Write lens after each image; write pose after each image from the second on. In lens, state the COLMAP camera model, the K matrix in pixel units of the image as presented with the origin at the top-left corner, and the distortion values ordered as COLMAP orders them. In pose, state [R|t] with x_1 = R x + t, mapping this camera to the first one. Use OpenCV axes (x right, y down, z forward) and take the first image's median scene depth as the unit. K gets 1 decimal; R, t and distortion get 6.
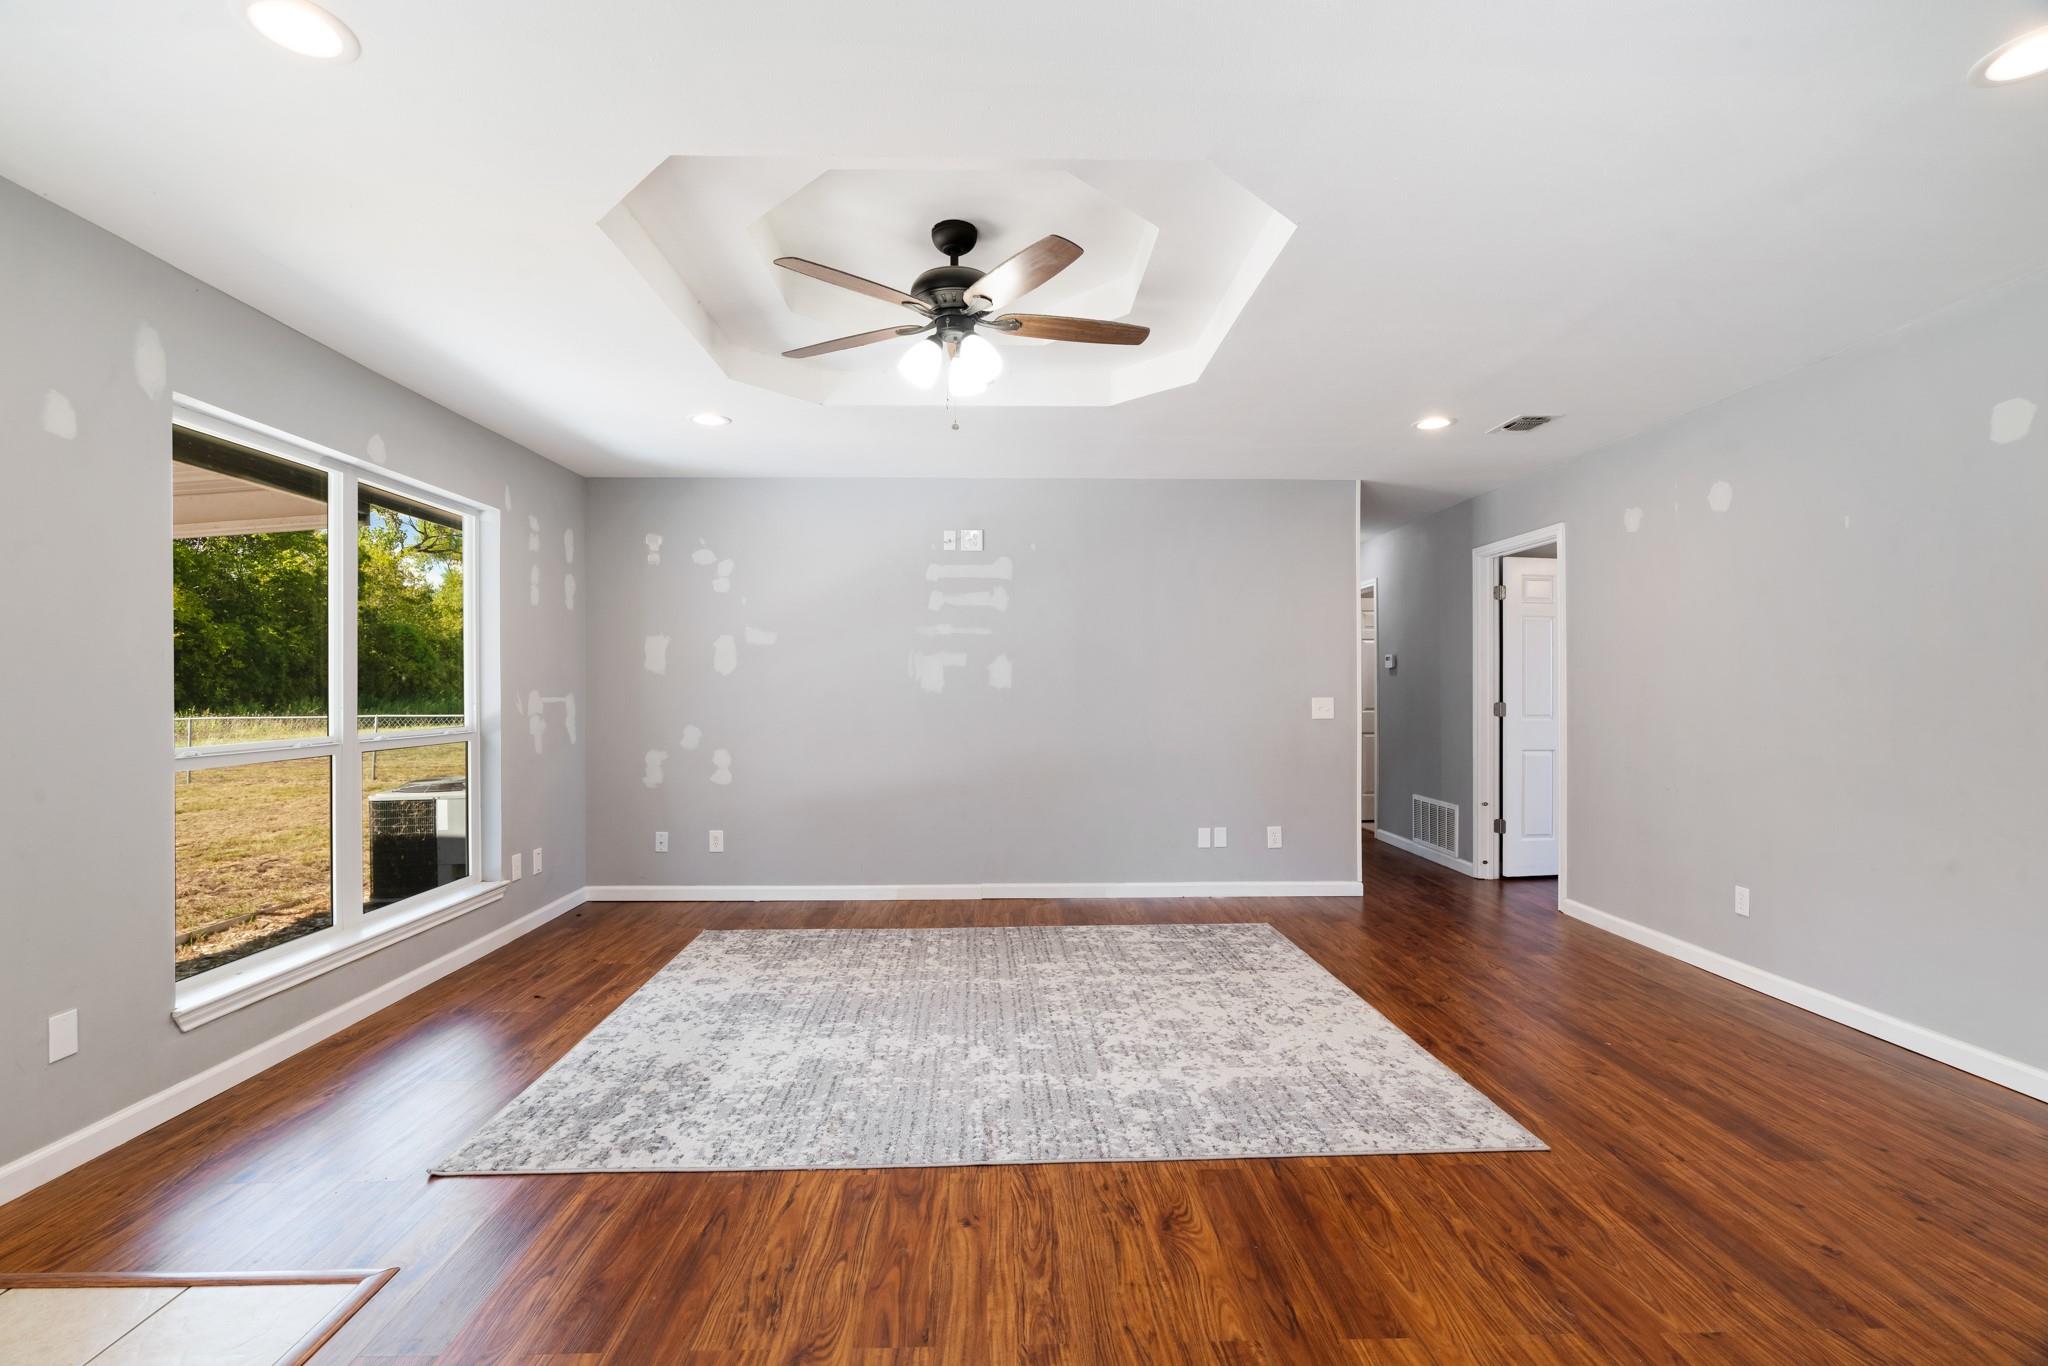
lens RADIAL K [[924.7, 0, 1019.7], [0, 924.7, 680.0], [0, 0, 1]] dist [-0.004925, 0.002206]
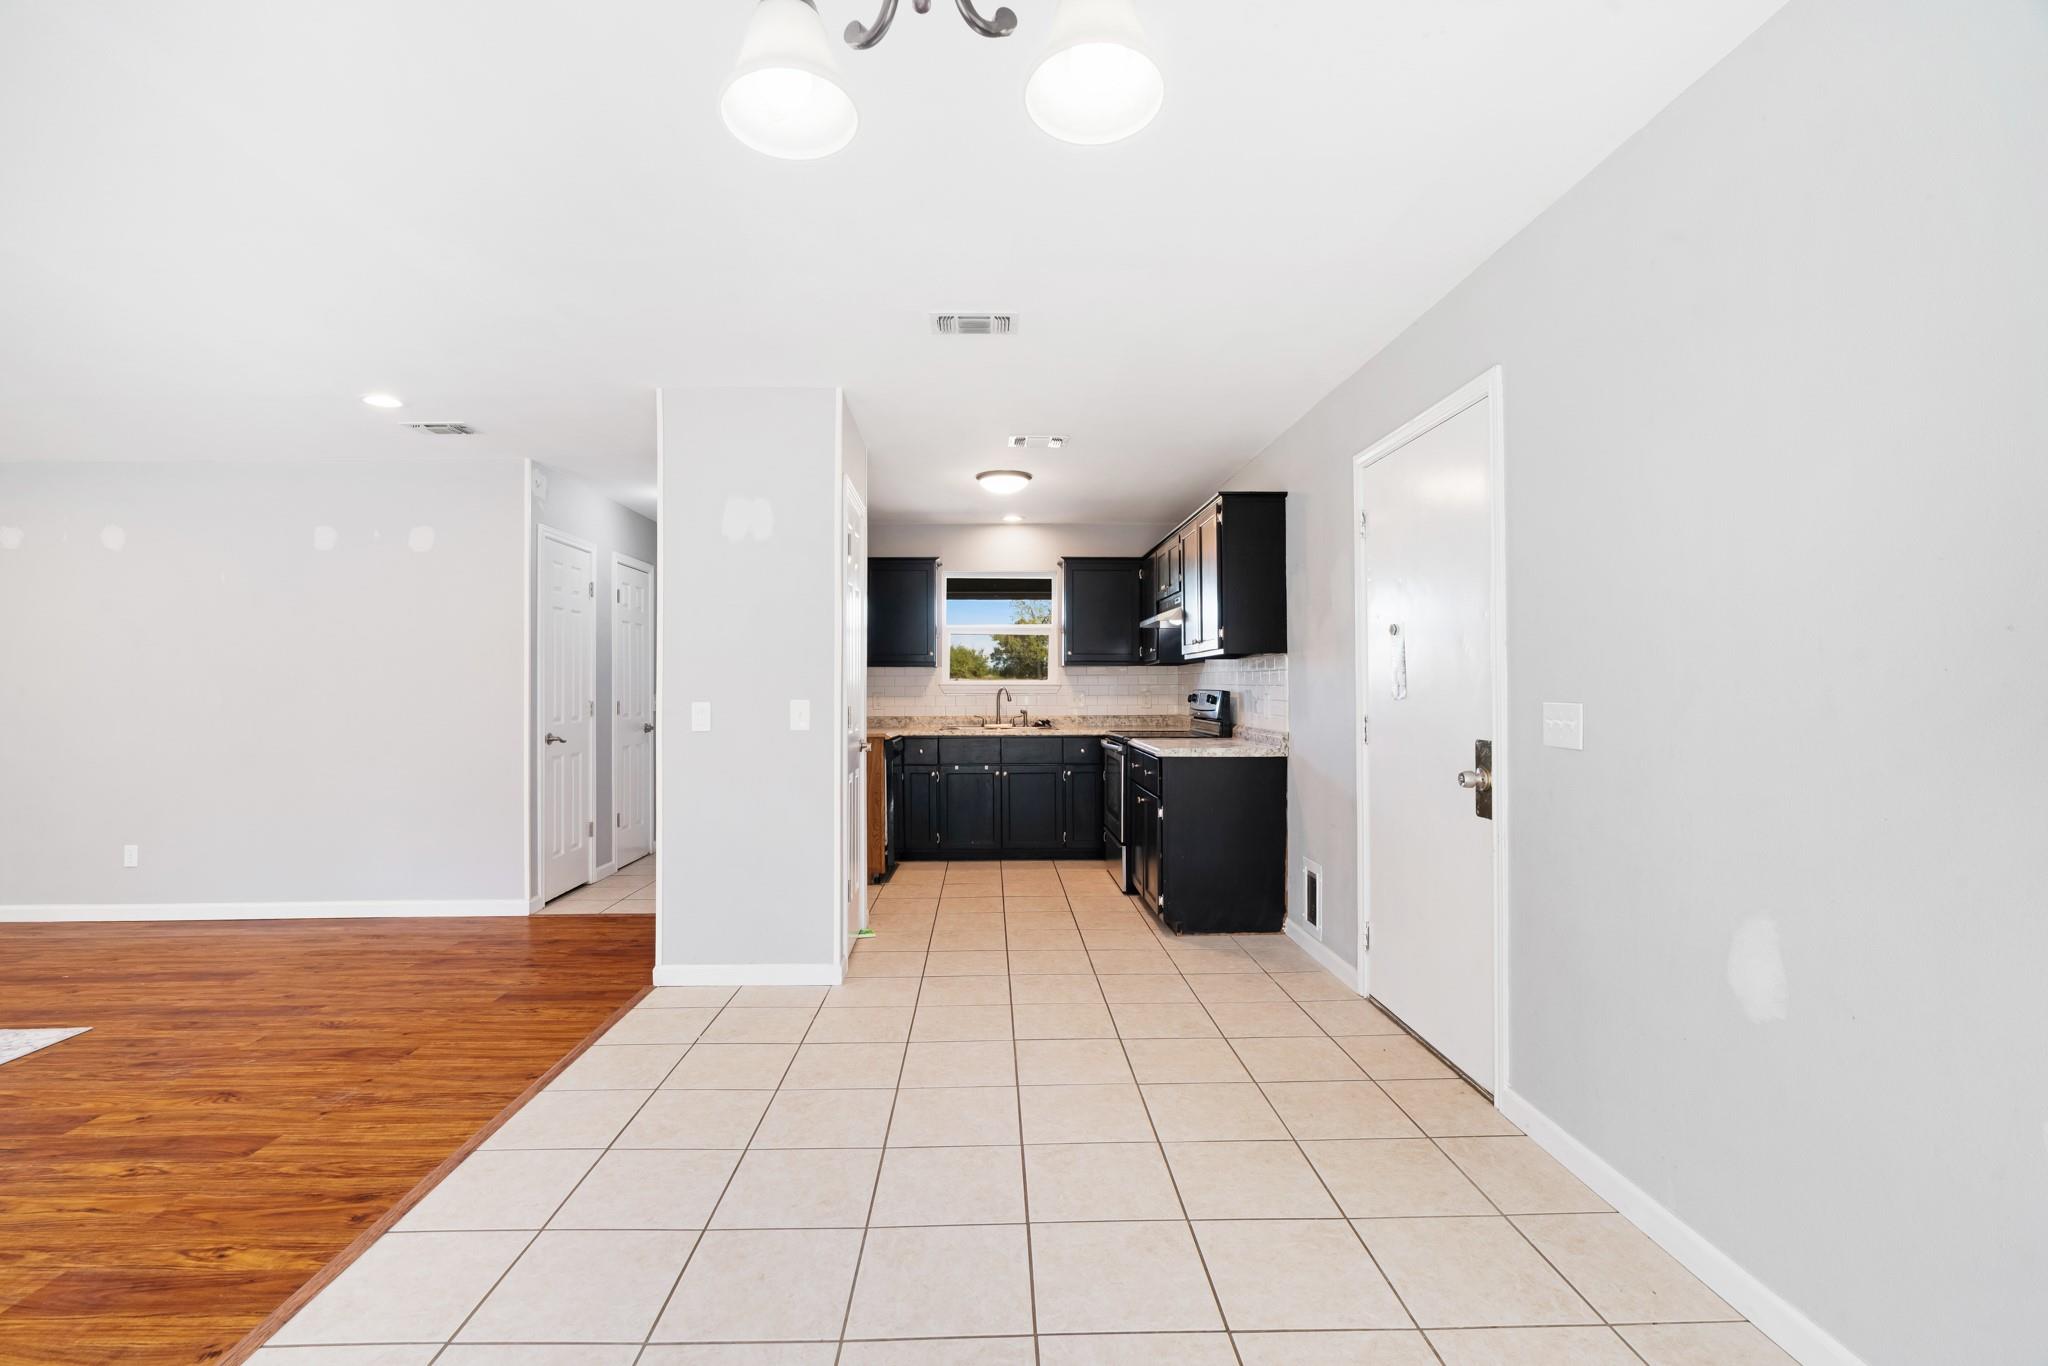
lens RADIAL K [[924.7, 0, 993.0], [0, 924.7, 680.1], [0, 0, 1]] dist [-0.004925, 0.002206]
pose [[0.012516, 0.010865, 0.999863, -0.645625], [-0.006983, 0.999918, -0.010779, -0.003101], [-0.999897, -0.006847, 0.012591, -0.290999]]
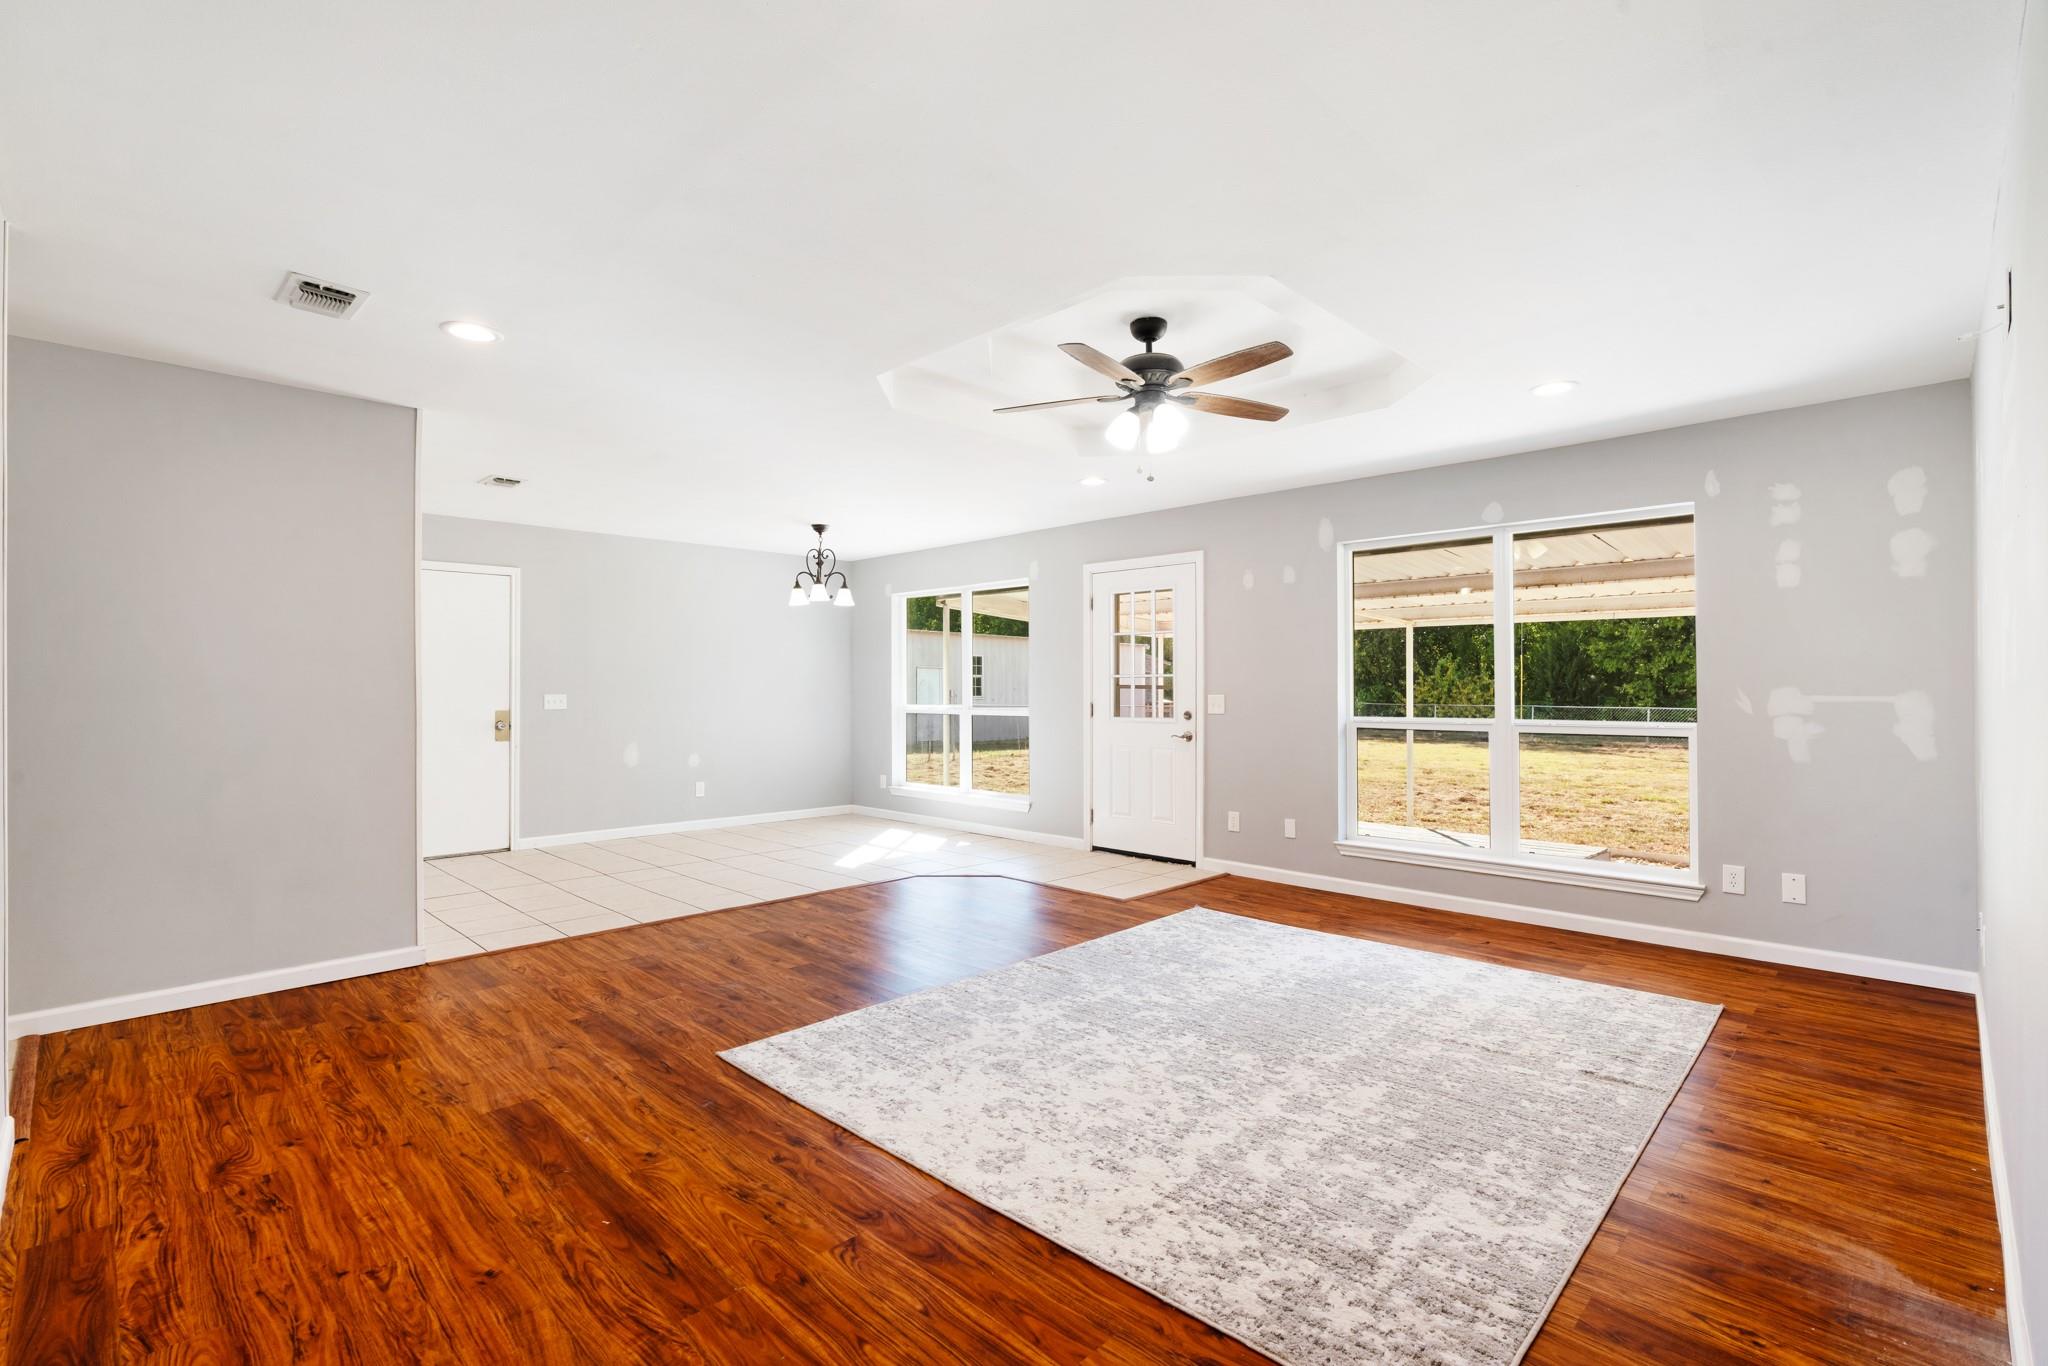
lens RADIAL K [[924.7, 0, 1018.8], [0, 924.7, 685.2], [0, 0, 1]] dist [-0.004925, 0.002206]
pose [[-0.721494, 0.001171, -0.692419, 0.946752], [0.010925, 0.999893, -0.009693, 0.014923], [0.692334, -0.014558, -0.721430, 1.814805]]
